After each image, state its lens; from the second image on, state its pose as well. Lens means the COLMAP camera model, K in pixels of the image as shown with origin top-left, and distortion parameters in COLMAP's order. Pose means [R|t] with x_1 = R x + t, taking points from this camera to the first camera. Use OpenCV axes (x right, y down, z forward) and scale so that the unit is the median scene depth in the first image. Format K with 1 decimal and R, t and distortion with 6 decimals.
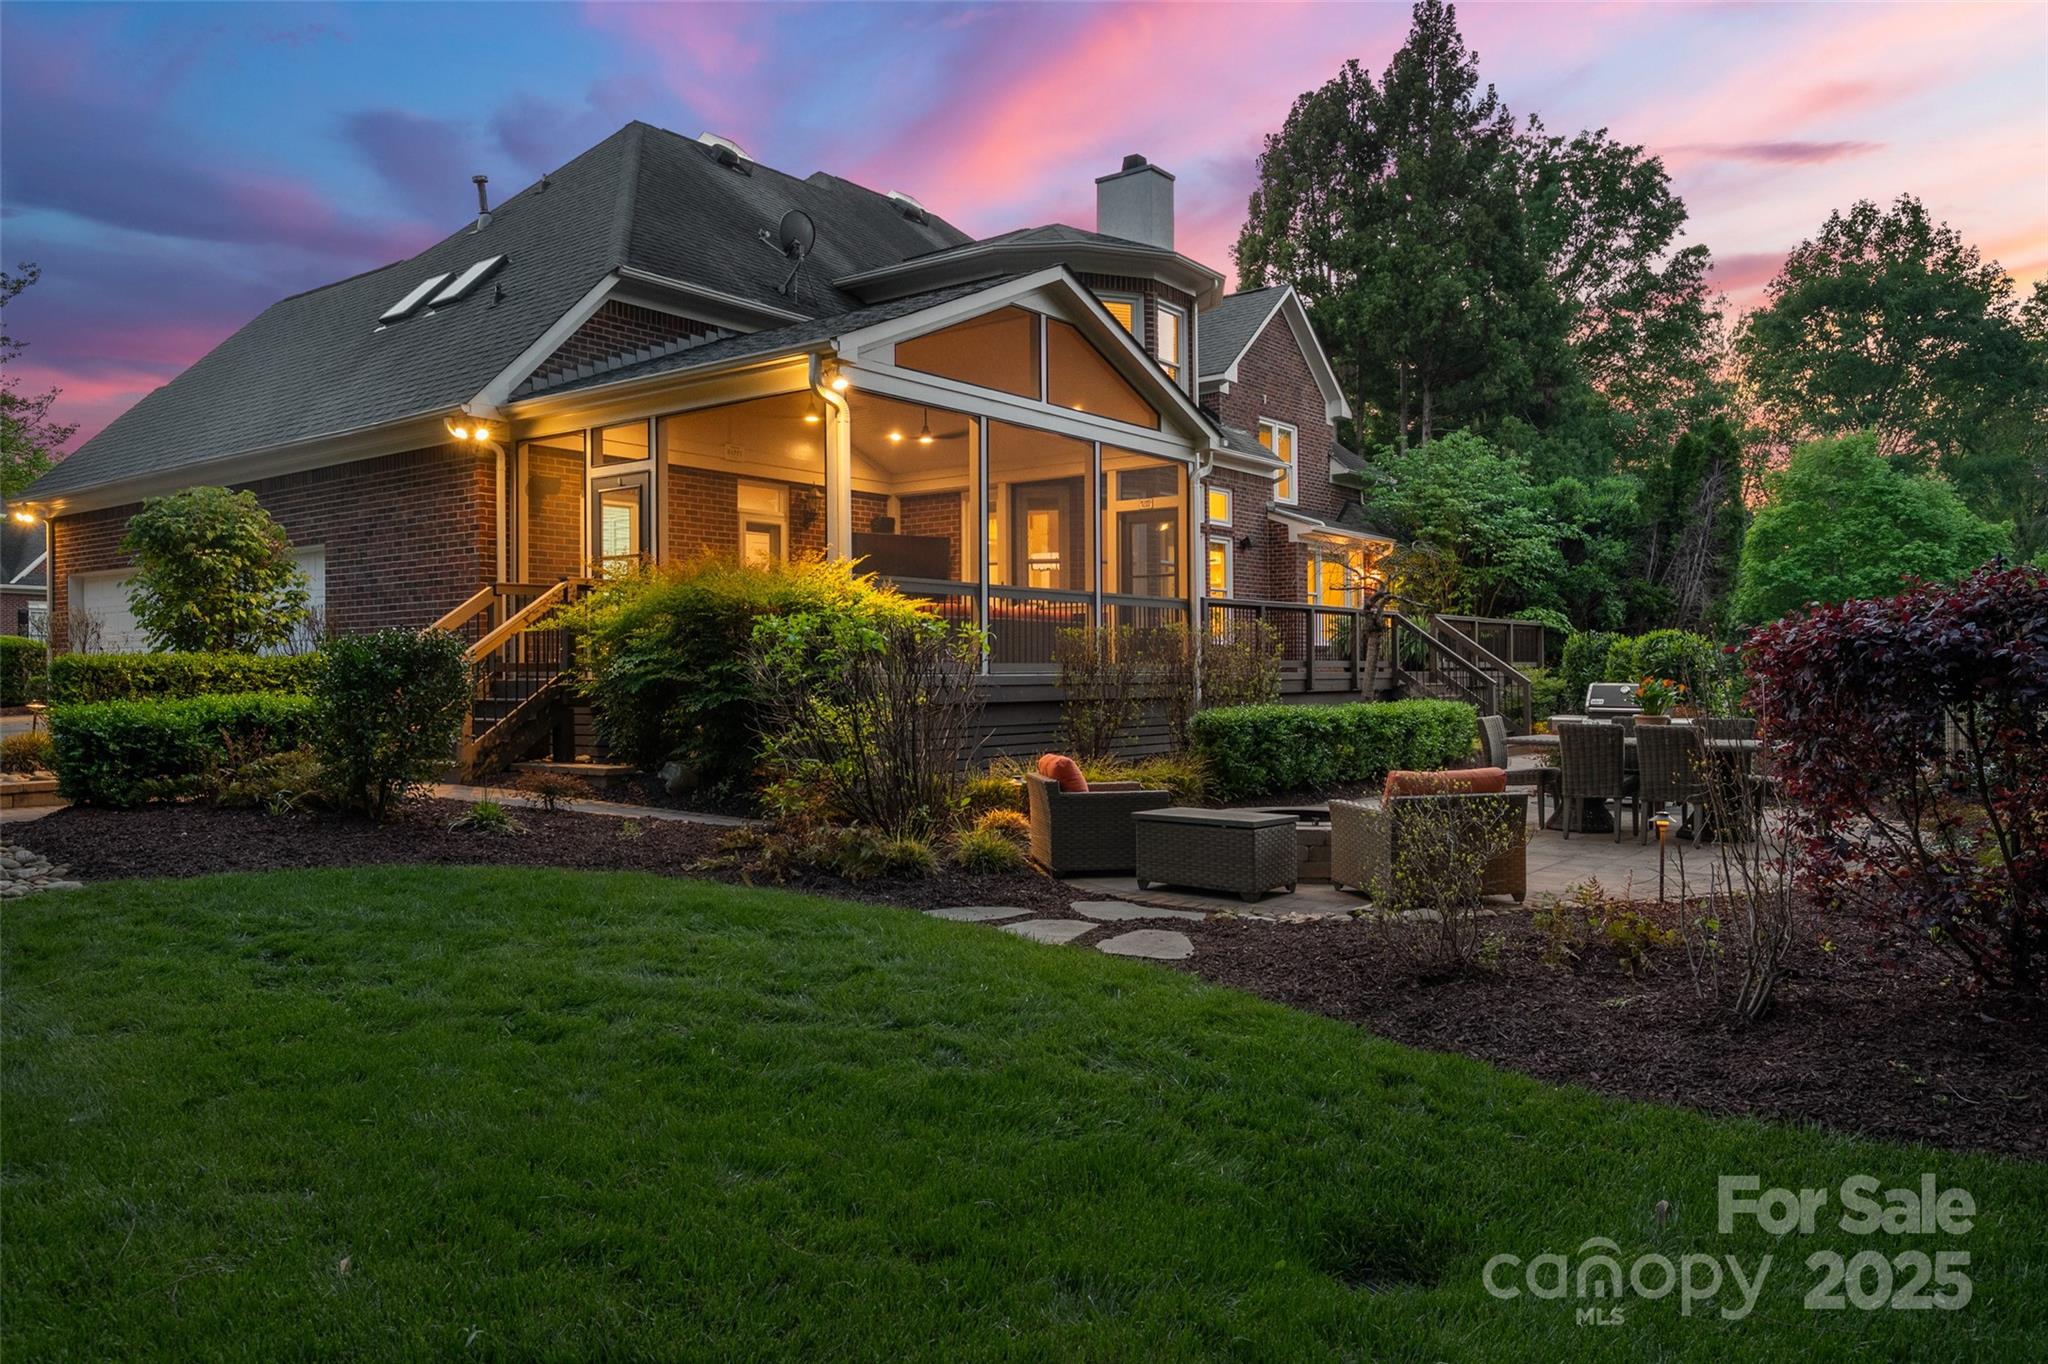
lens RADIAL K [[1369.8, 0, 1024.0], [0, 1369.8, 682.0], [0, 0, 1]] dist [0.000210, -0.004077]
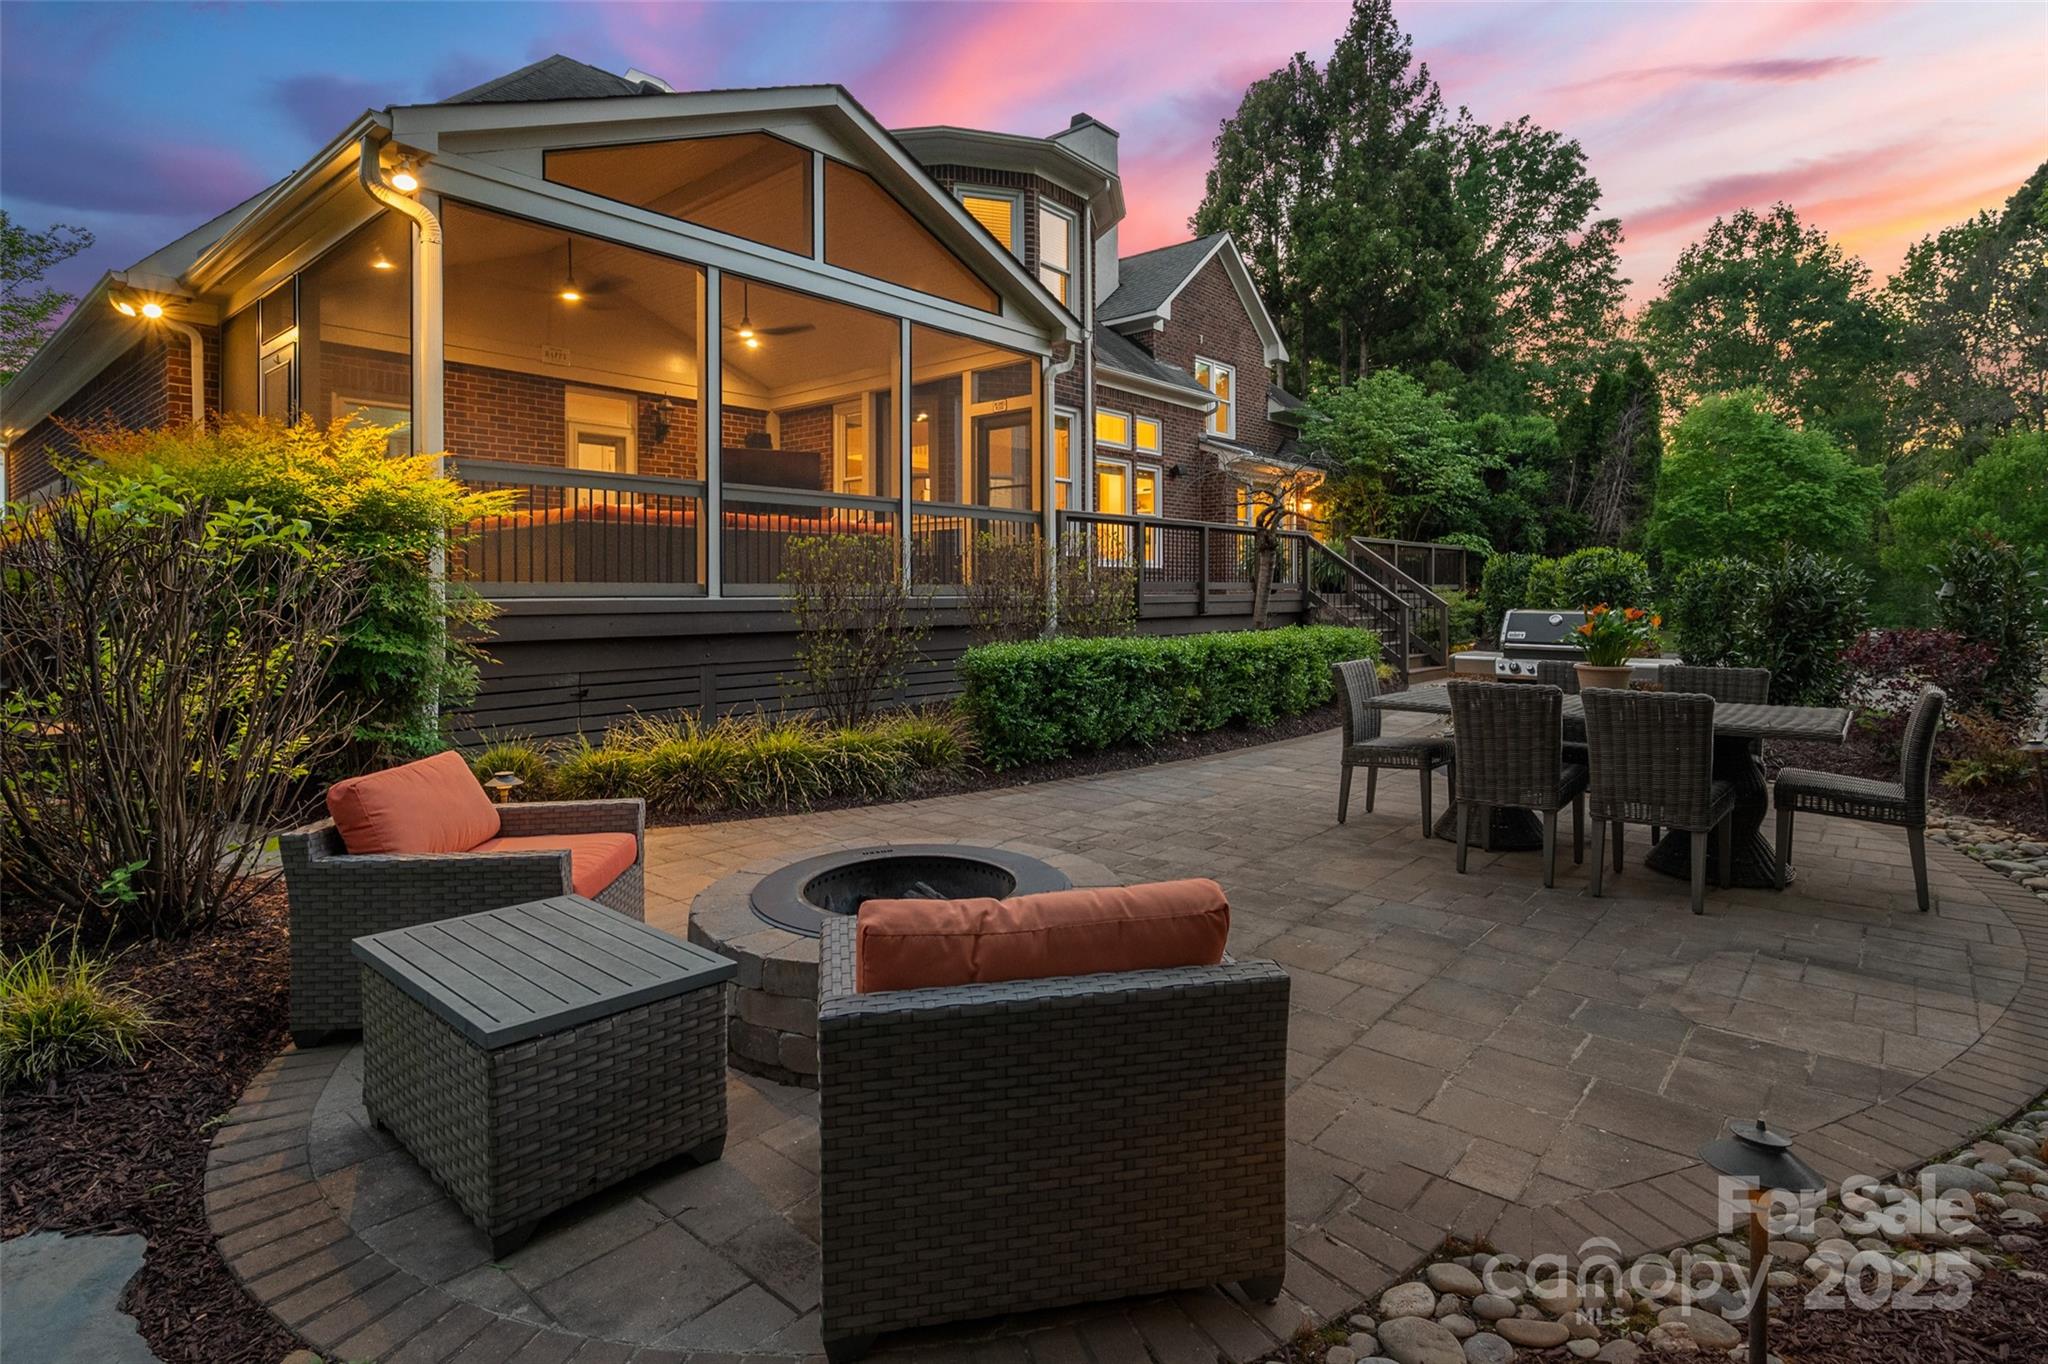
lens RADIAL K [[1019.3, 0, 1024.9], [0, 1019.3, 613.8], [0, 0, 1]] dist [-0.003276, -0.000102]
pose [[0.998501, 0.001510, -0.054714, 0.077826], [-0.000819, 0.999920, 0.012649, -0.001651], [0.054728, -0.012585, 0.998422, 0.185014]]
